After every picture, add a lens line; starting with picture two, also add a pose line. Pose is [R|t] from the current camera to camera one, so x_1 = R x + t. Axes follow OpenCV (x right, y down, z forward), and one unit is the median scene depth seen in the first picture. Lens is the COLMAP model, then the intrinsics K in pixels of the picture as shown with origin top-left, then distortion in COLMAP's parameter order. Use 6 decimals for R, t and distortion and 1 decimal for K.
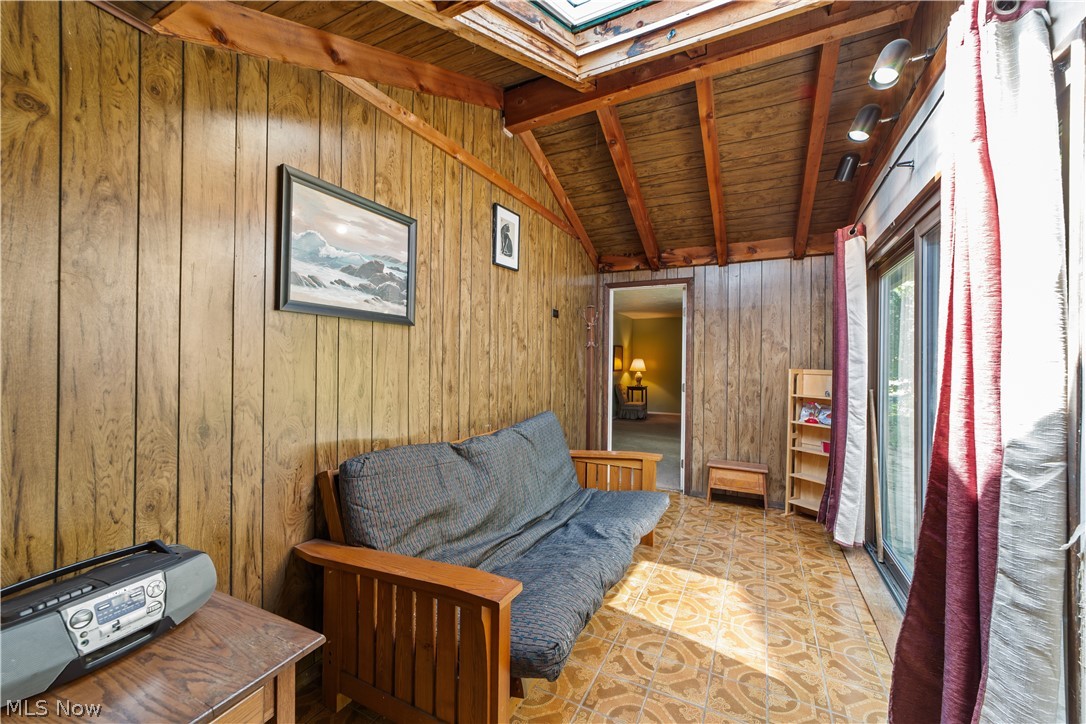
lens RADIAL K [[428.7, 0, 533.3], [0, 428.7, 365.1], [0, 0, 1]] dist [-0.001230, 0.000303]
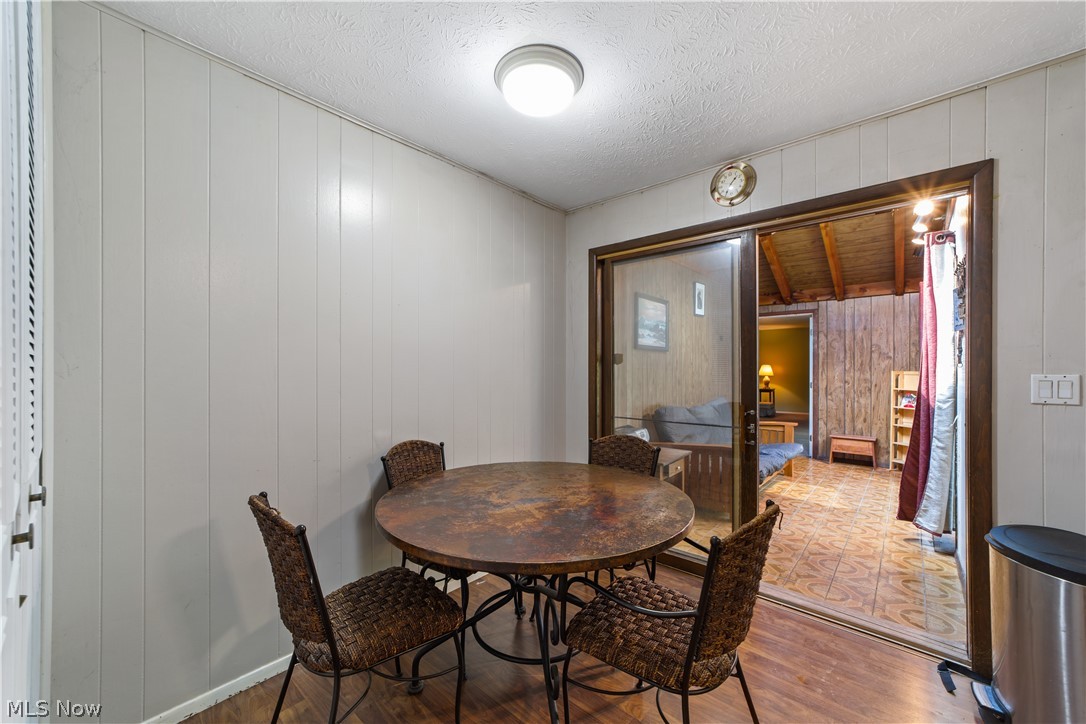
lens RADIAL K [[421.3, 0, 535.0], [0, 421.3, 371.2], [0, 0, 1]] dist [-0.014588, 0.007604]
pose [[0.970813, -0.008976, -0.239669, -0.245831], [0.008290, 0.999958, -0.003869, 0.004737], [0.239694, 0.001769, 0.970847, -0.683699]]
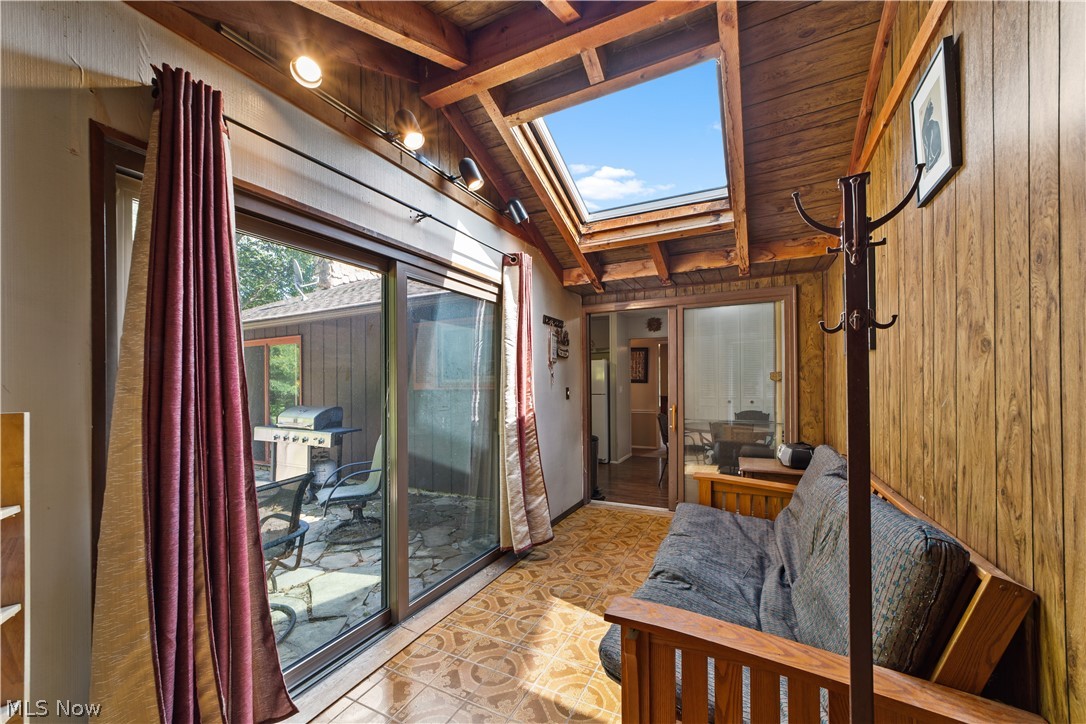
lens RADIAL K [[421.3, 0, 535.0], [0, 421.3, 371.2], [0, 0, 1]] dist [-0.014588, 0.007604]
pose [[-0.999871, -0.008779, -0.013484, 0.310450], [-0.008517, 0.999777, -0.019349, -0.008369], [0.013651, -0.019231, -0.999722, 1.157422]]
